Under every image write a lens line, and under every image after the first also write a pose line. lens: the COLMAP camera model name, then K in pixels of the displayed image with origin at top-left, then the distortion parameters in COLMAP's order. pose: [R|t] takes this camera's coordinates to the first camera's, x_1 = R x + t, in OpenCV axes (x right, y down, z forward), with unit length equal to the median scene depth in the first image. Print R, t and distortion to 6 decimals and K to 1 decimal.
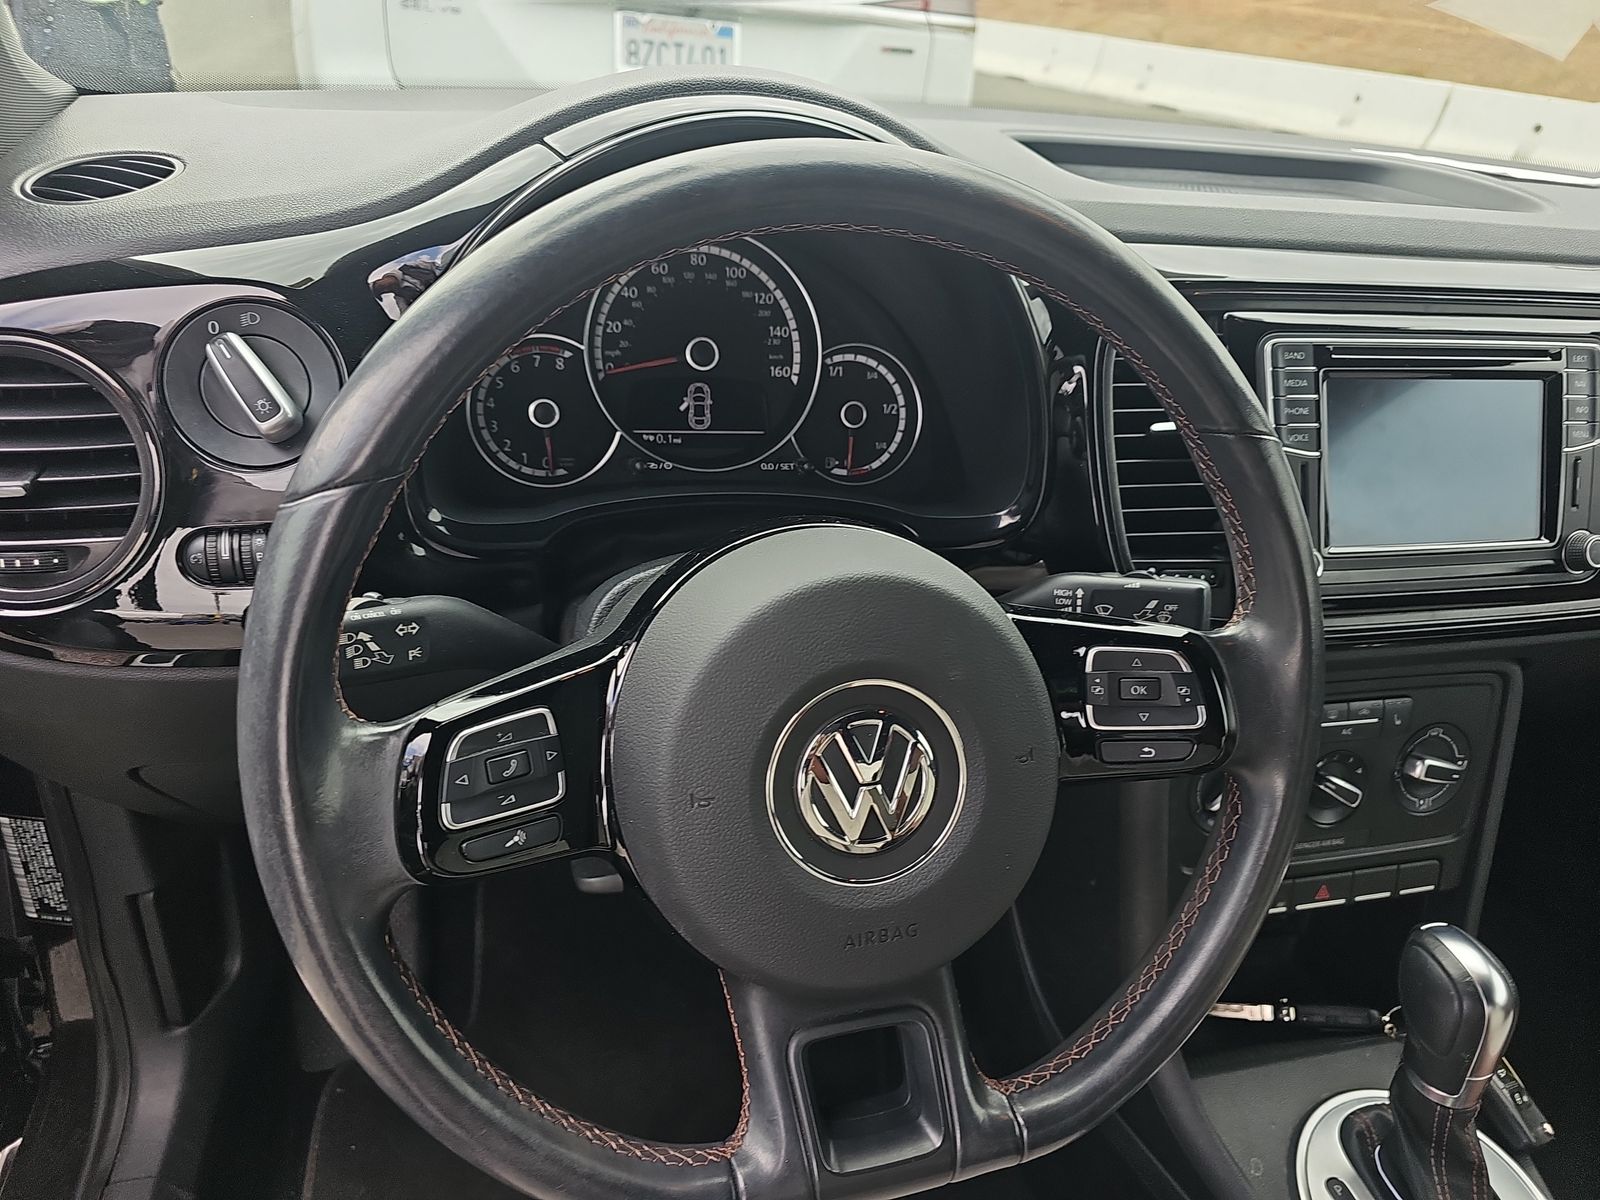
lens RADIAL K [[1073.4, 0, 795.5], [0, 1073.4, 608.2], [0, 0, 1]] dist [0.050429, -0.050282]
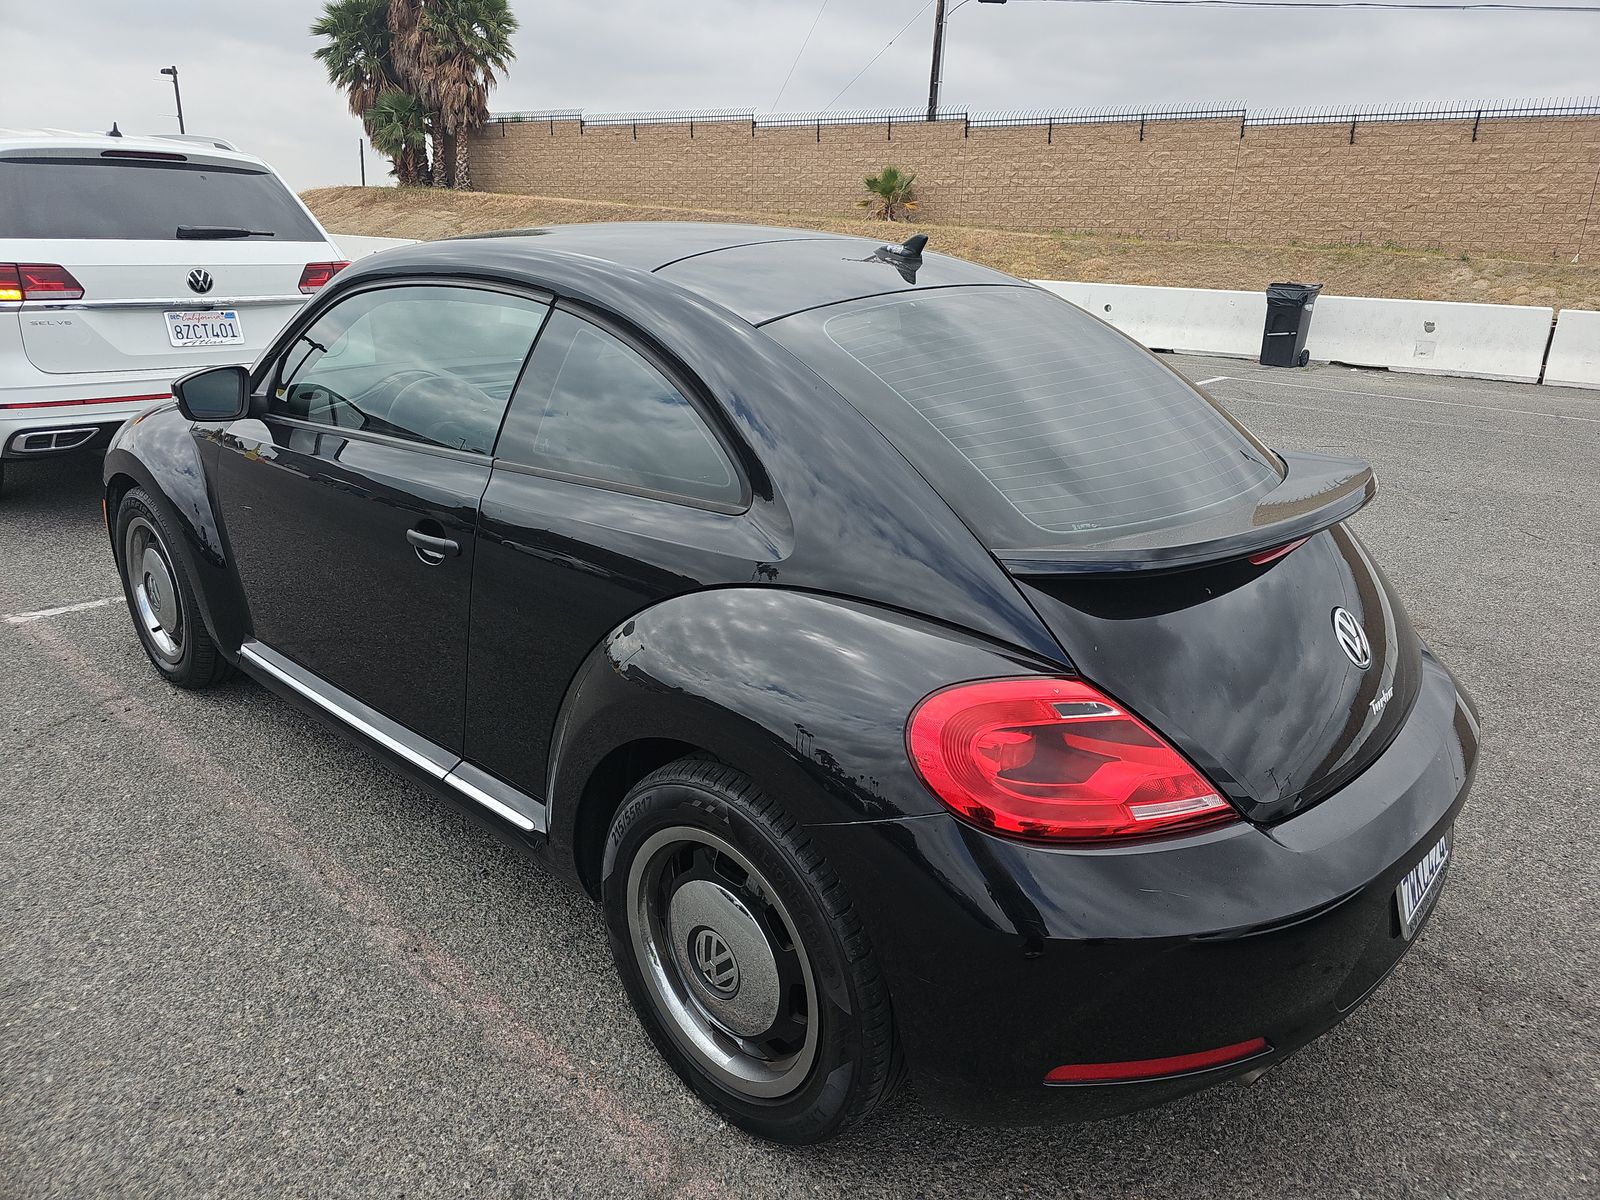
lens RADIAL K [[1083.8, 0, 786.2], [0, 1083.8, 594.3], [0, 0, 1]] dist [0.047922, -0.033910]
pose [[0.843620, -0.239883, 0.480376, -1.042001], [0.309165, 0.948480, -0.069307, 1.385917], [-0.439001, 0.206985, 0.874320, -3.795837]]
